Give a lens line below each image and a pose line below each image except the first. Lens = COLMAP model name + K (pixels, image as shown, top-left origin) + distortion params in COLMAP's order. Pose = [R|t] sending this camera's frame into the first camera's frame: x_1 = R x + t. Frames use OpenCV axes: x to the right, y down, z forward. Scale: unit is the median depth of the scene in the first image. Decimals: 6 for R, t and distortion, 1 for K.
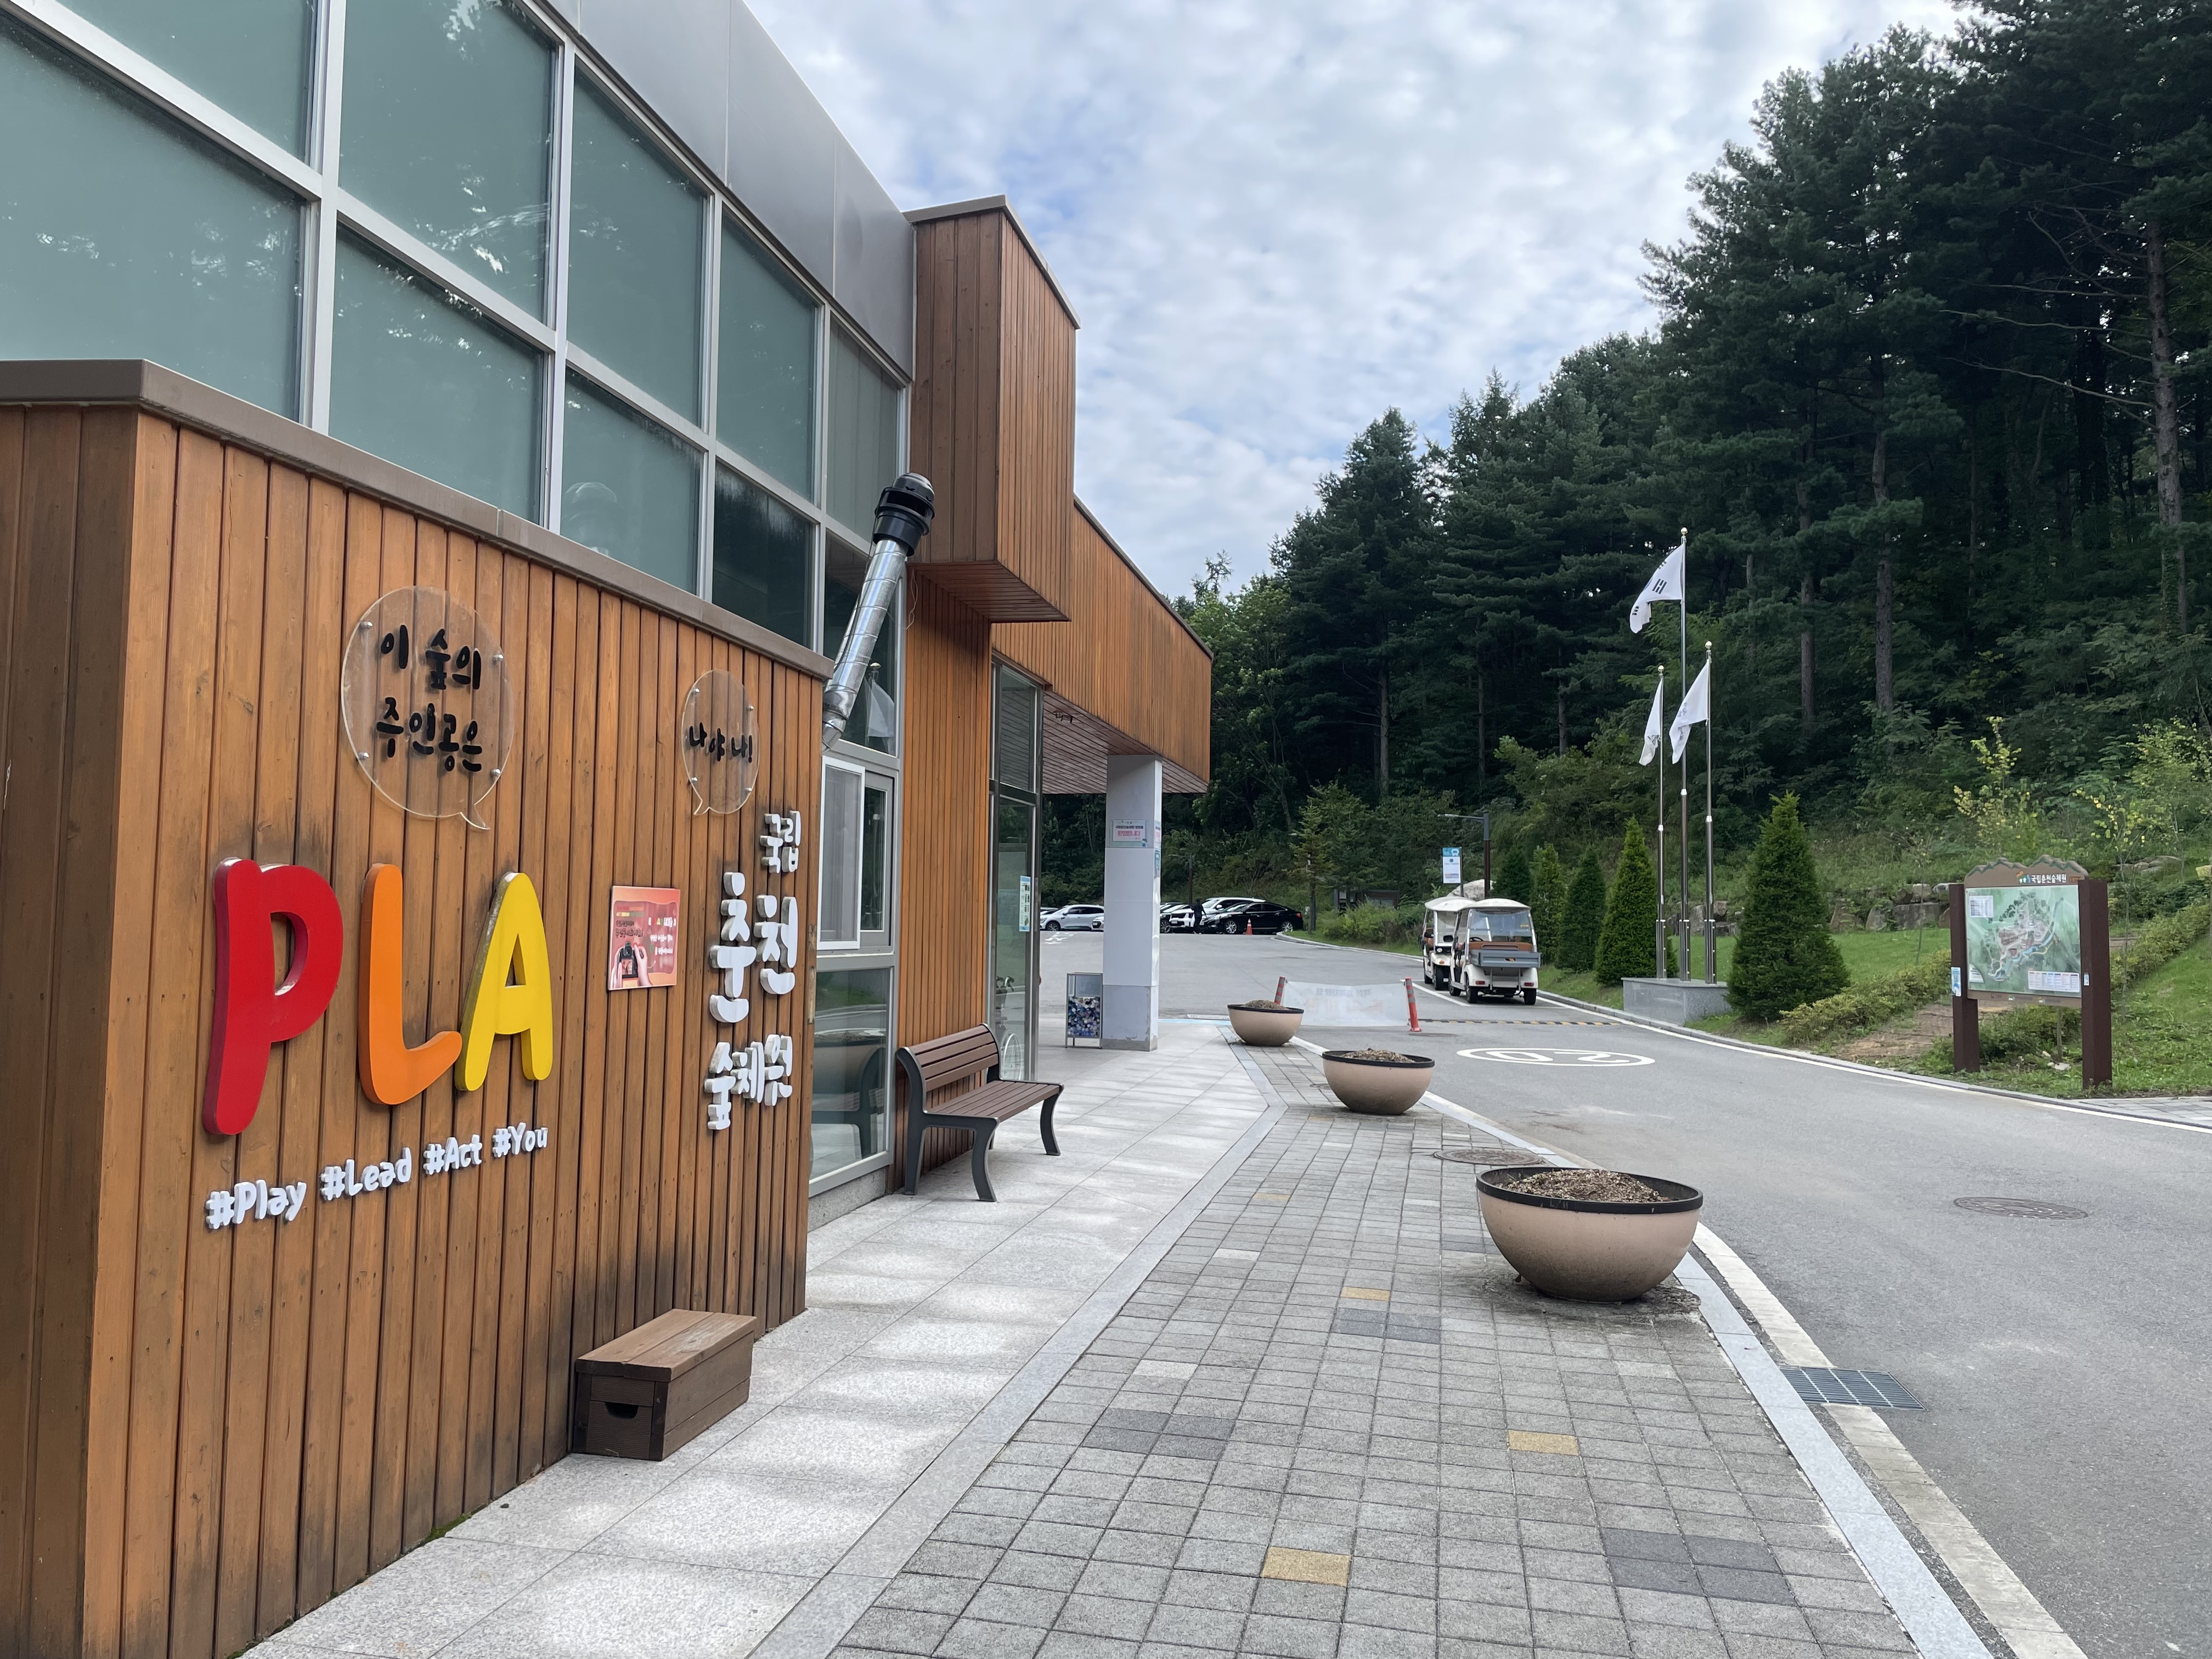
lens RADIAL K [[1616.0, 0, 1049.2], [0, 1616.0, 824.7], [0, 0, 1]] dist [0.090358, -0.112548]
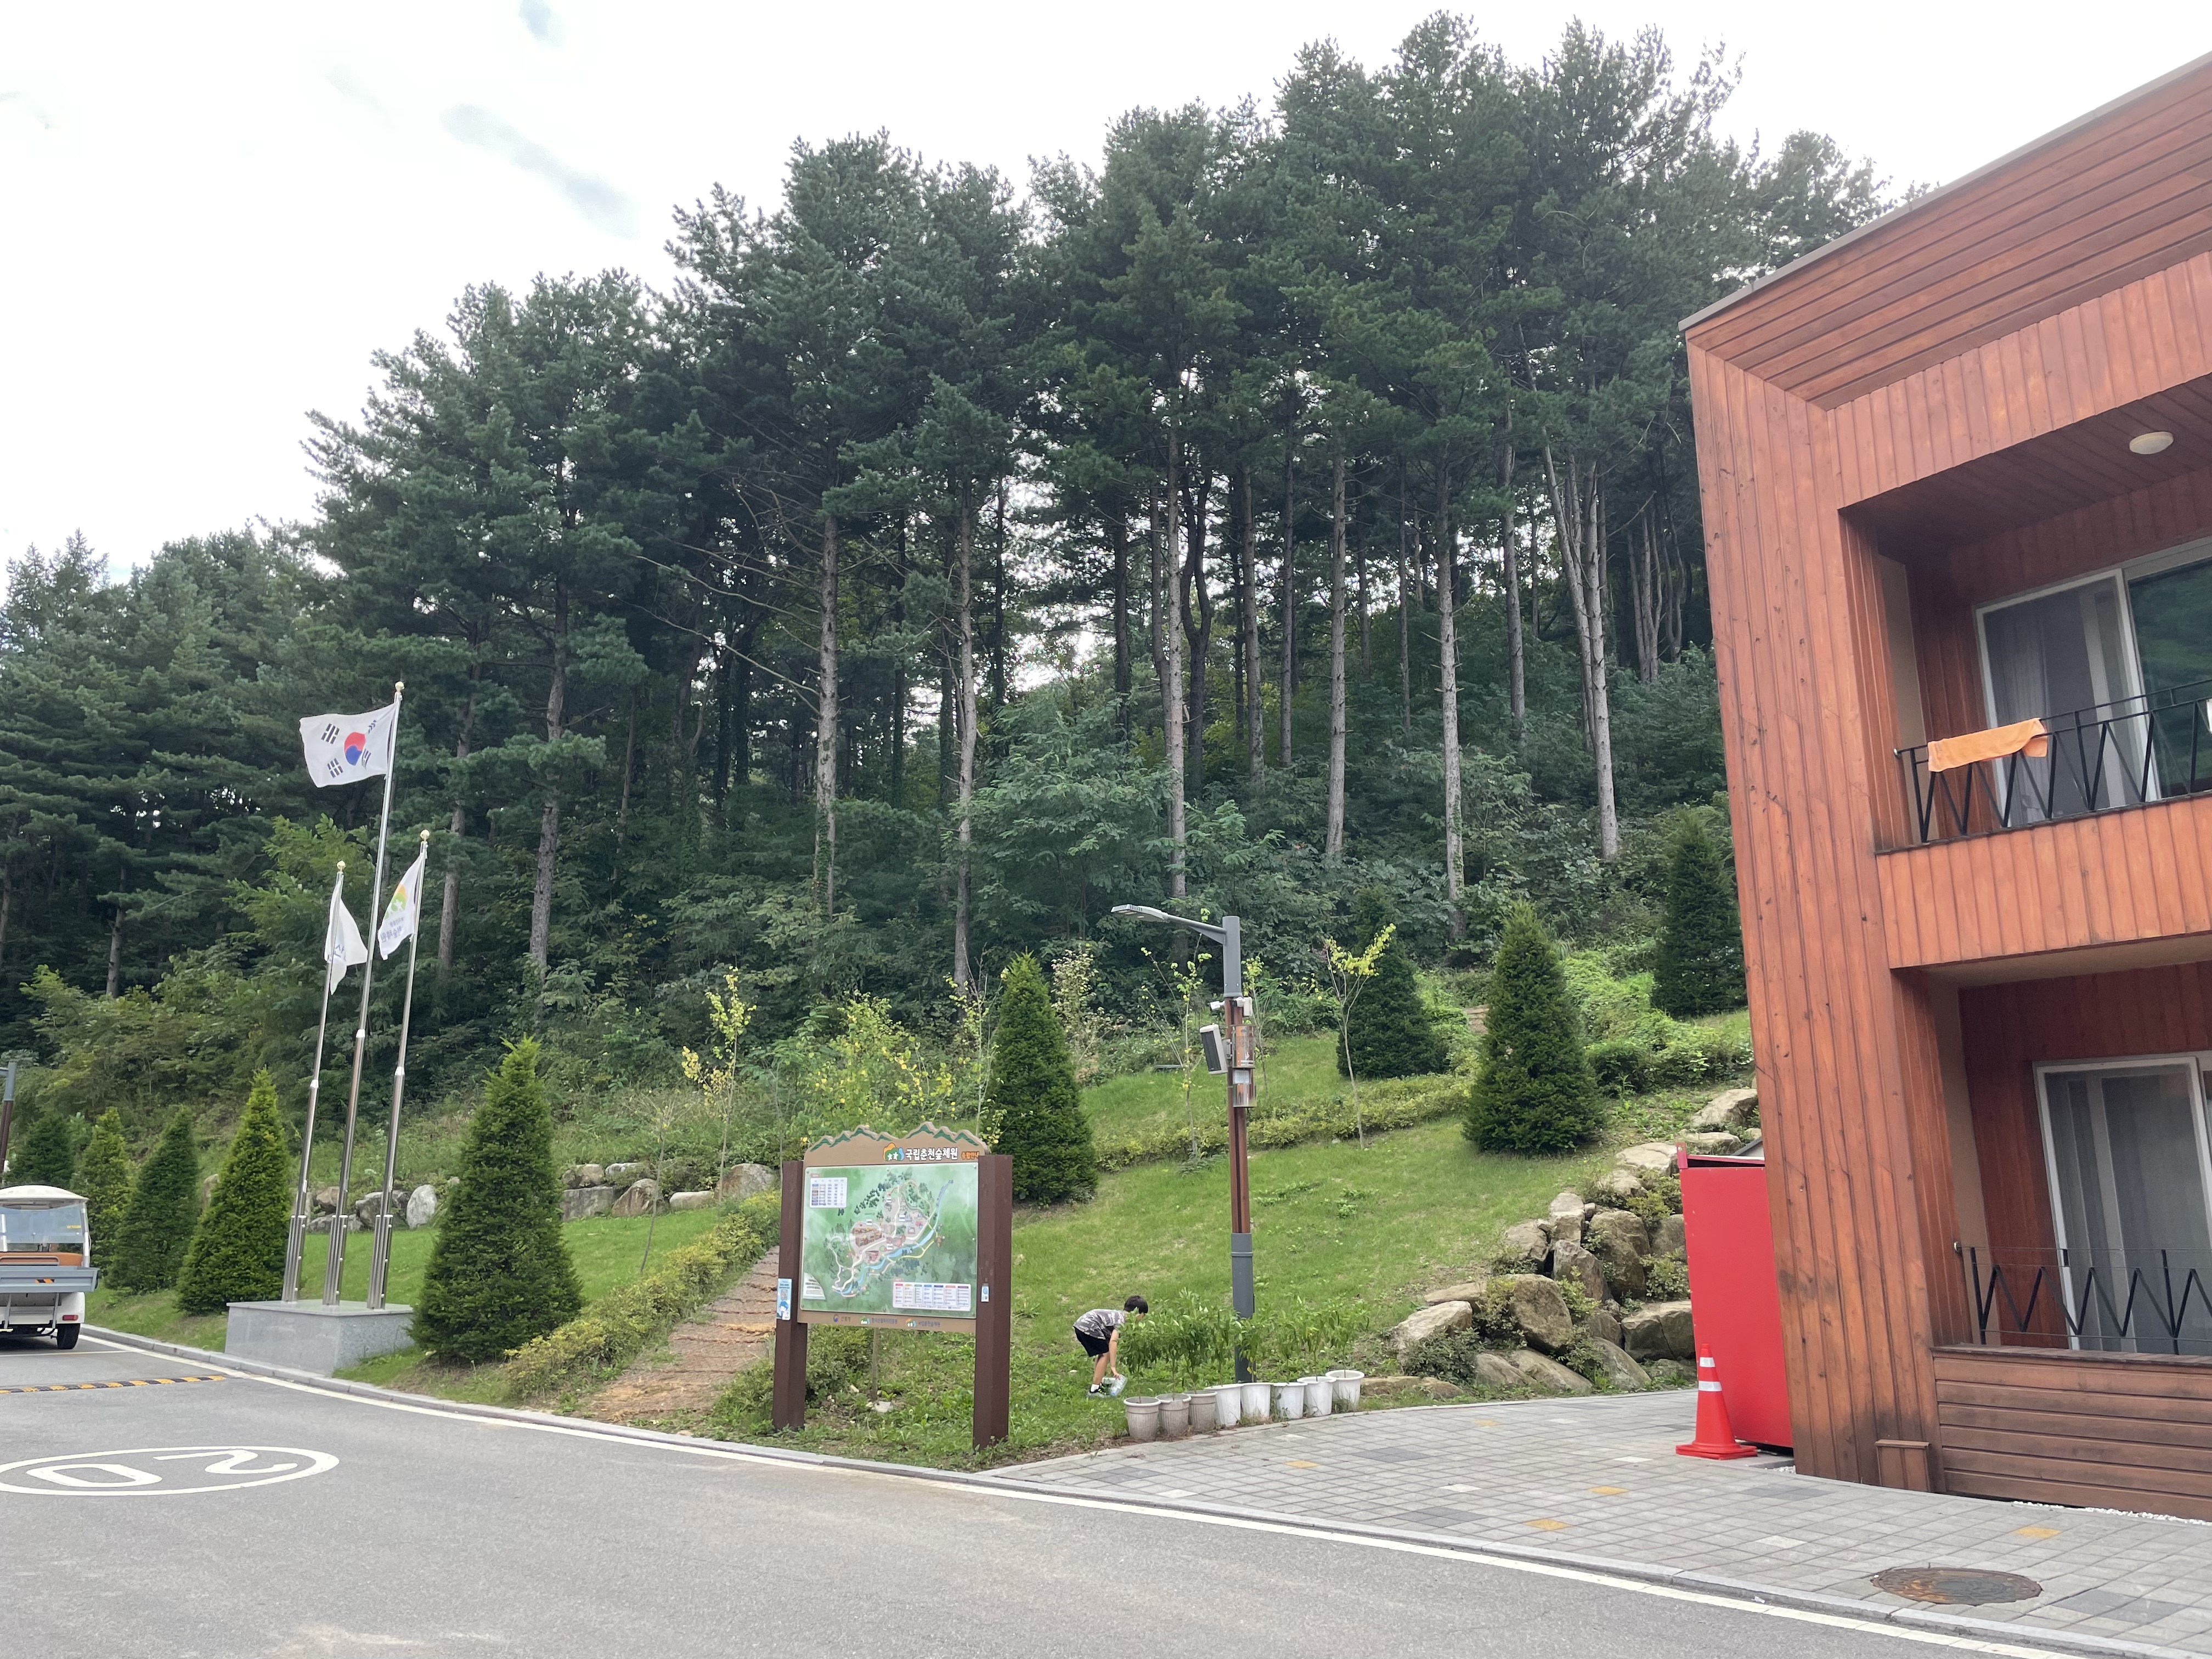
lens RADIAL K [[1616.0, 0, 1049.2], [0, 1616.0, 824.7], [0, 0, 1]] dist [0.090358, -0.112548]
pose [[0.665847, 0.160586, 0.728601, 0.036450], [-0.034973, 0.982206, -0.184520, 0.009544], [-0.745268, 0.097381, 0.659616, 0.216935]]
